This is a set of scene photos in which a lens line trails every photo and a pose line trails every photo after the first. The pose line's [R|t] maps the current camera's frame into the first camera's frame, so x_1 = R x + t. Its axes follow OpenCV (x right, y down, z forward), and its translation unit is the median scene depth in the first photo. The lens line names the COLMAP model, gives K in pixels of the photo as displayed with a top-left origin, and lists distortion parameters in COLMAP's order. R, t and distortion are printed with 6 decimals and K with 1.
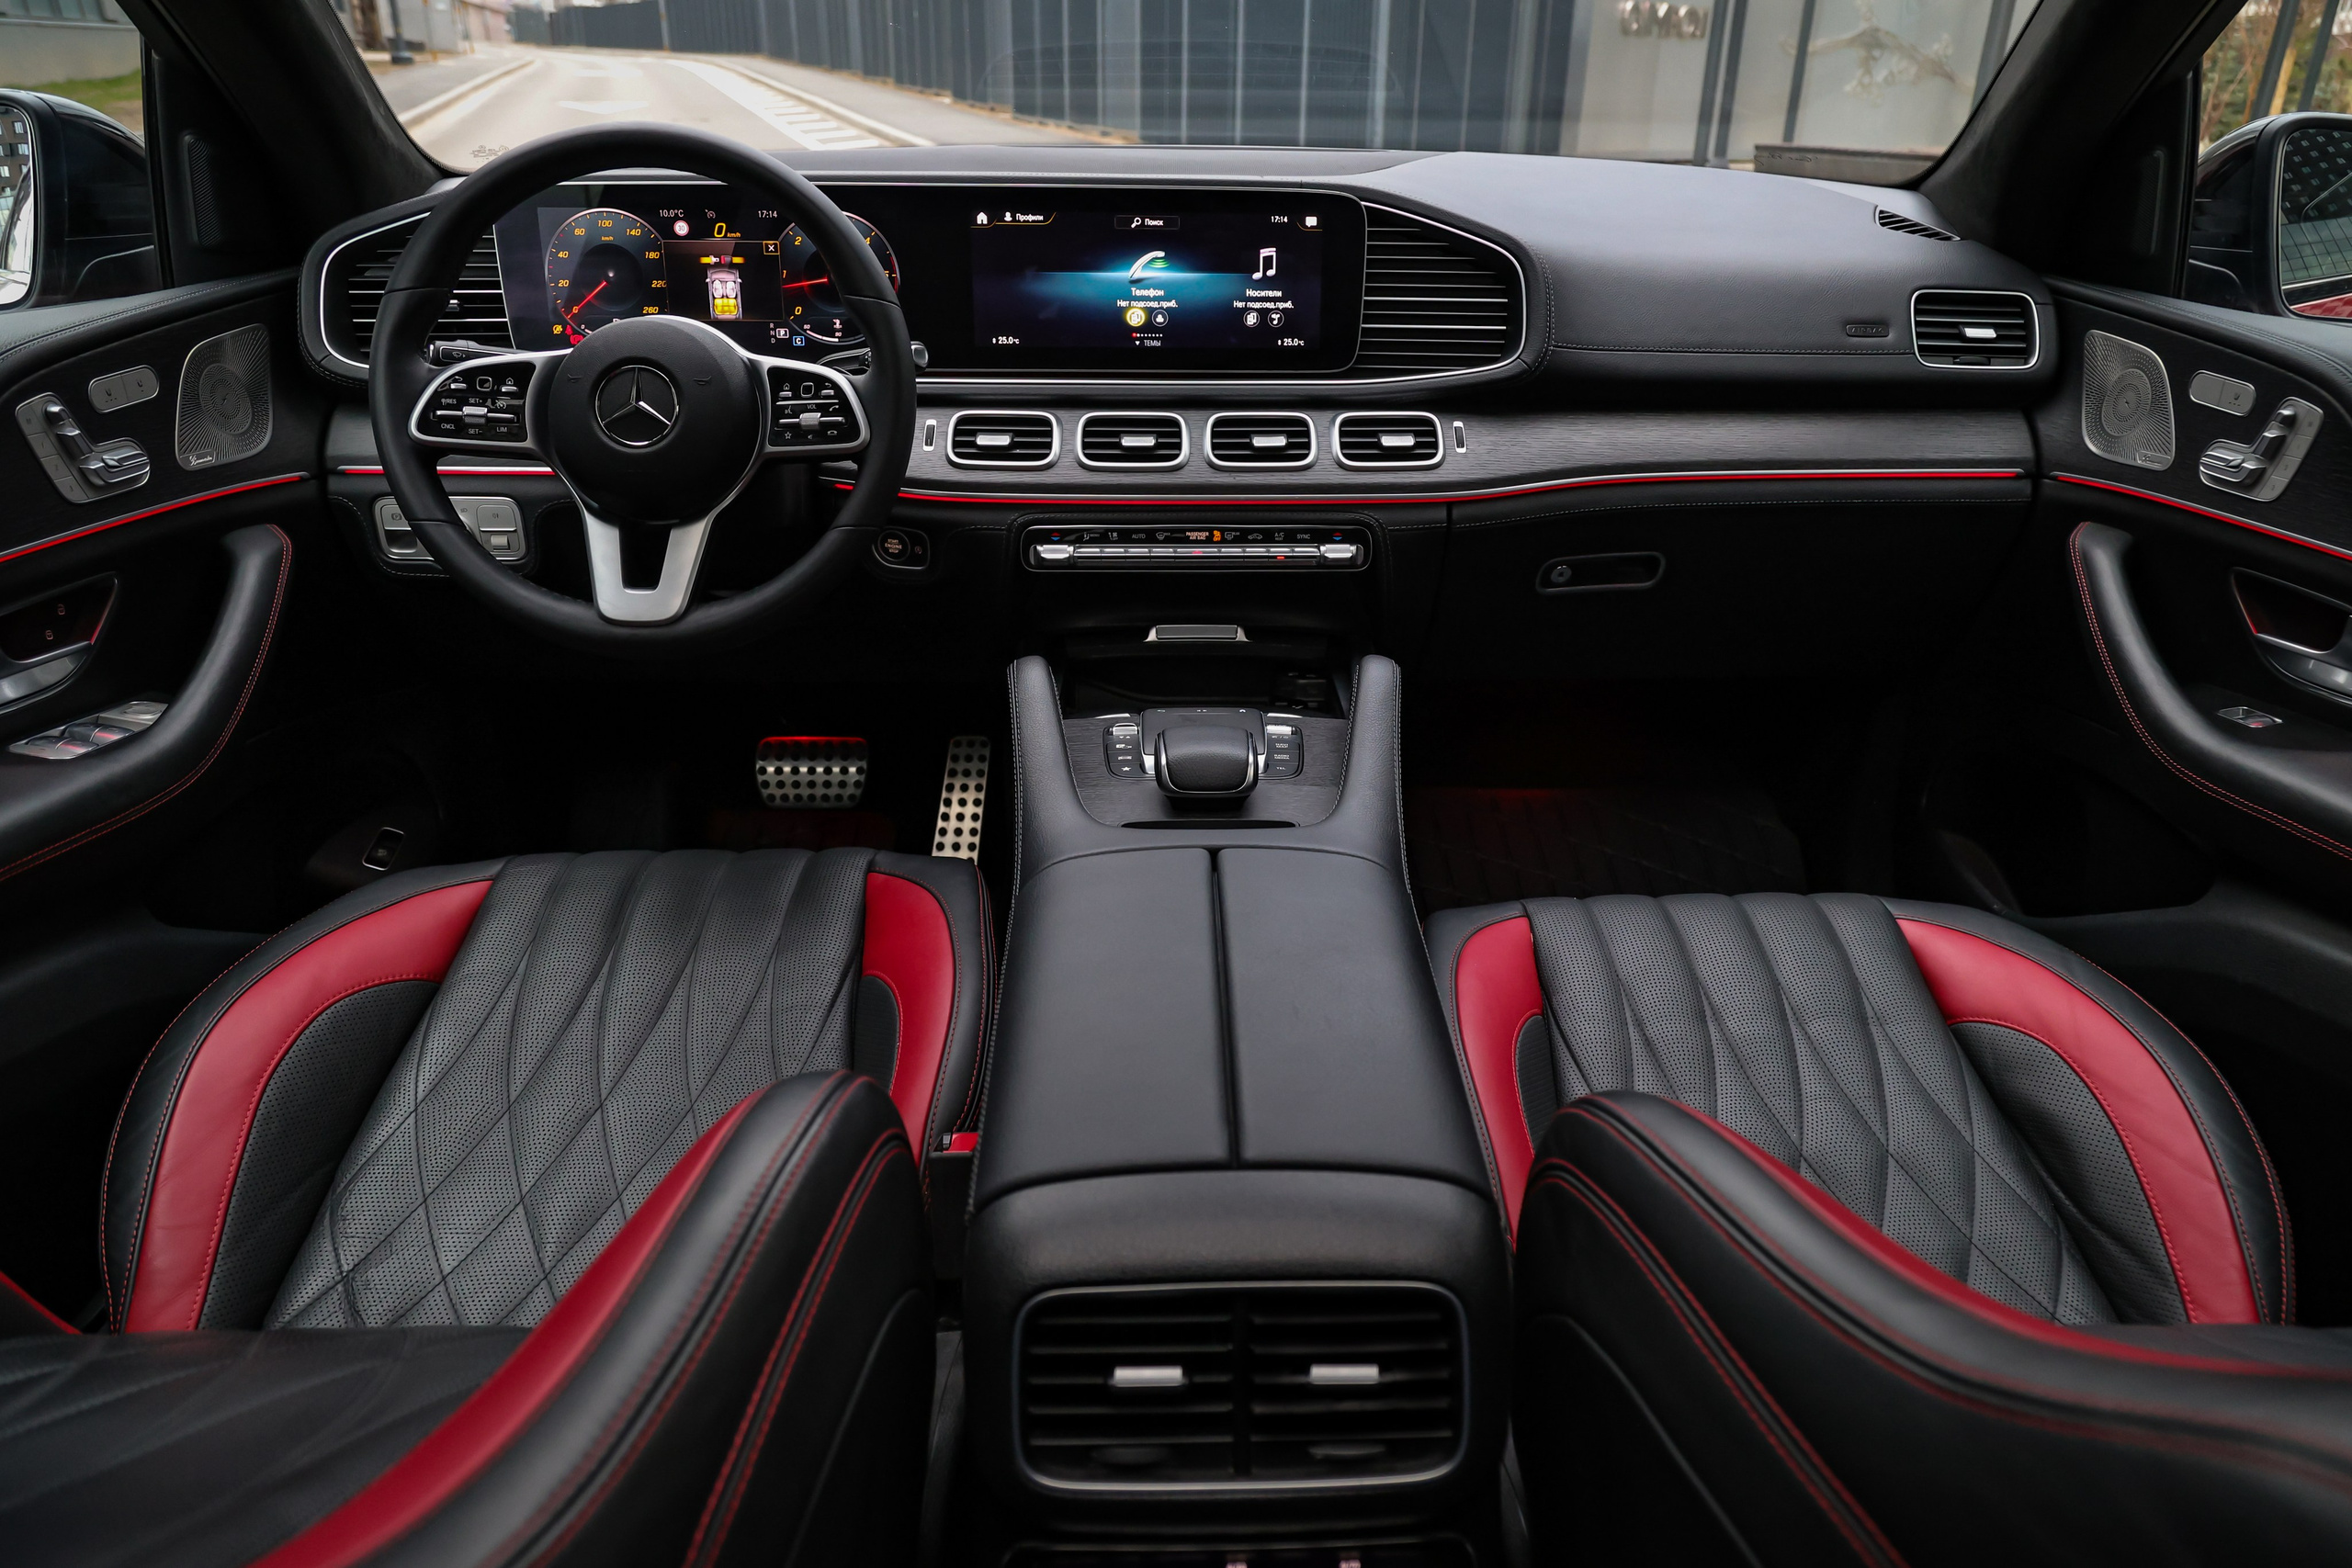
lens RADIAL K [[1687.3, 0, 1210.4], [0, 1687.3, 820.2], [0, 0, 1]] dist [-0.005312, 0.014992]
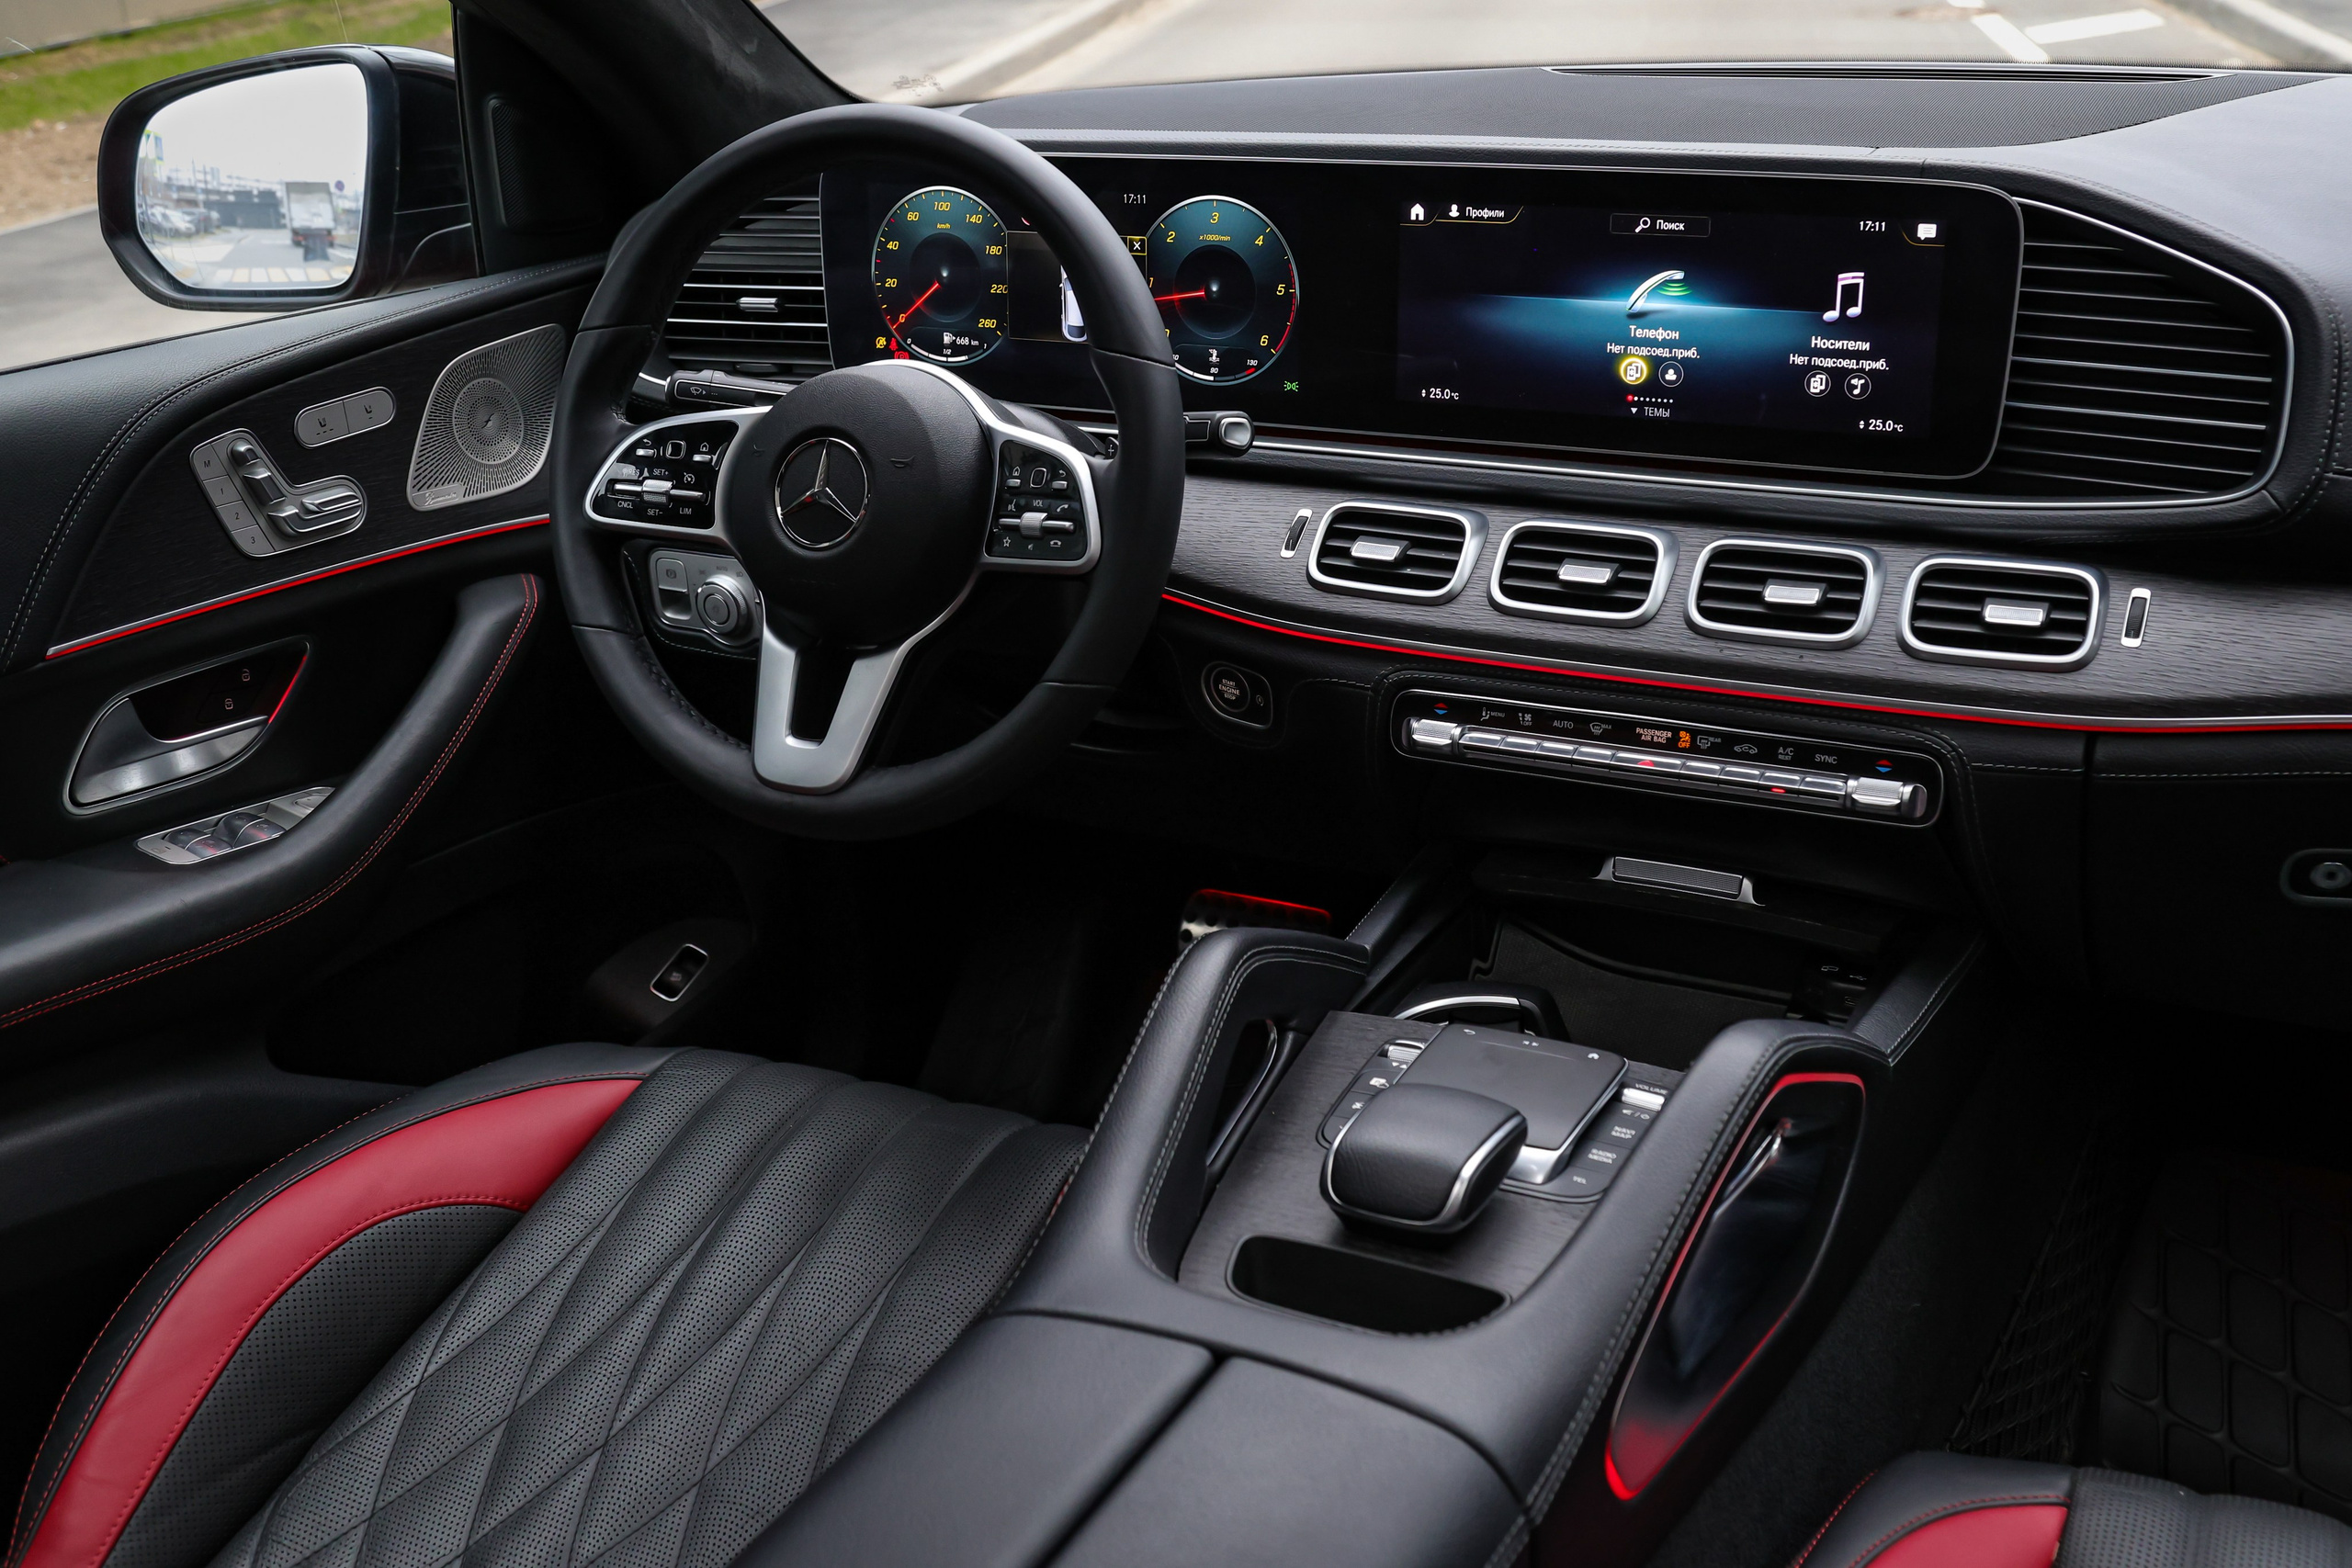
lens RADIAL K [[2455.5, 0, 1241.6], [0, 2455.5, 747.9], [0, 0, 1]] dist [-0.023179, 0.000000]
pose [[0.872453, 0.131040, -0.470801, 0.279136], [-0.148197, 0.988958, 0.000633, -0.140804], [0.465685, 0.069219, 0.882239, 0.141851]]
